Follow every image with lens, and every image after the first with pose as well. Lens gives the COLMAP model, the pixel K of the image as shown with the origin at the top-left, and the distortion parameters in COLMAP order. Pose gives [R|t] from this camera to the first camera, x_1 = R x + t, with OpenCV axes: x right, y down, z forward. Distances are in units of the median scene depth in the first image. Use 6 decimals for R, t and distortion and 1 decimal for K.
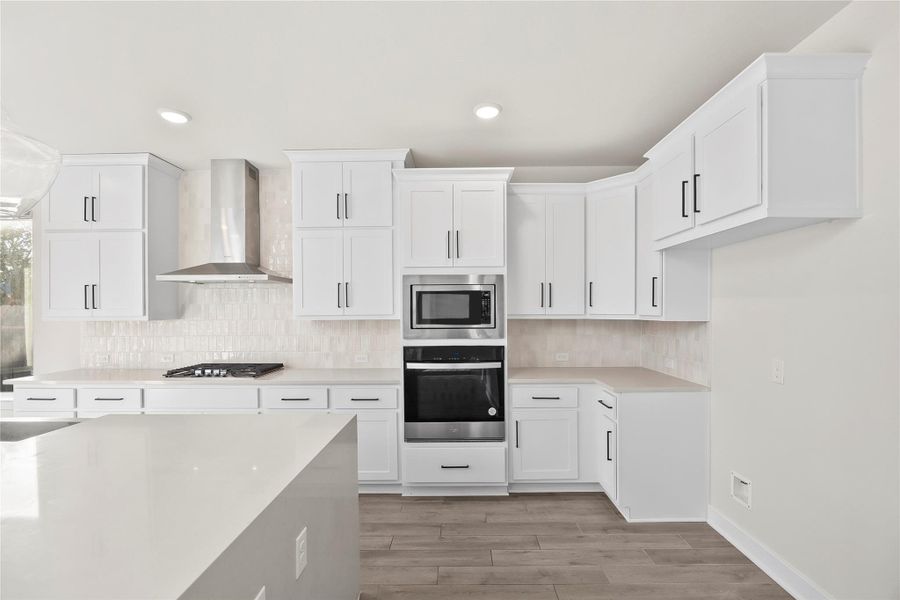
lens RADIAL K [[406.6, 0, 449.6], [0, 406.6, 305.1], [0, 0, 1]] dist [-0.002579, -0.000224]
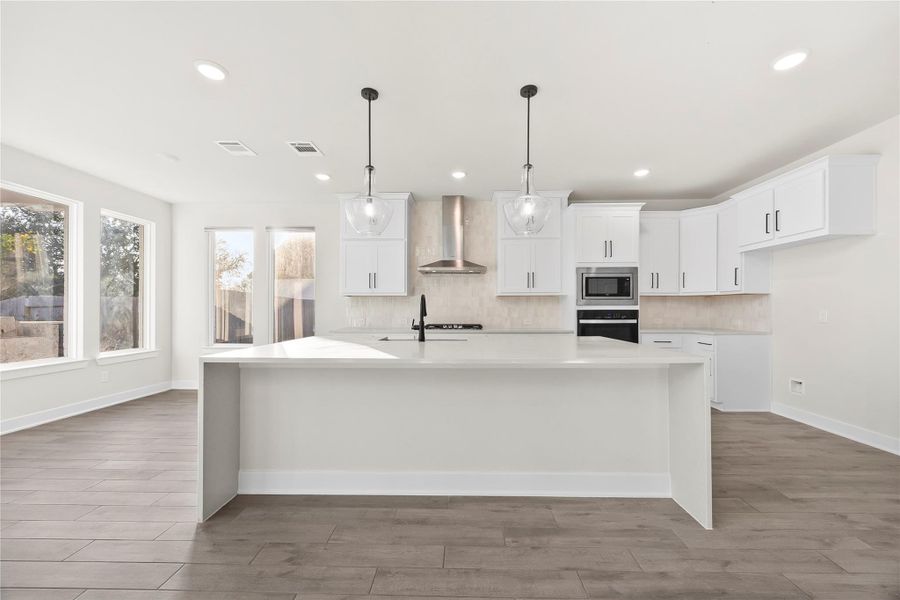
lens RADIAL K [[347.8, 0, 450.0], [0, 347.8, 300.0], [0, 0, 1]] dist [0.000471, 0.000008]
pose [[0.999894, 0.004674, -0.013767, -0.615107], [-0.004811, 0.999939, -0.009937, 0.077541], [0.013720, 0.010002, 0.999856, -0.430721]]
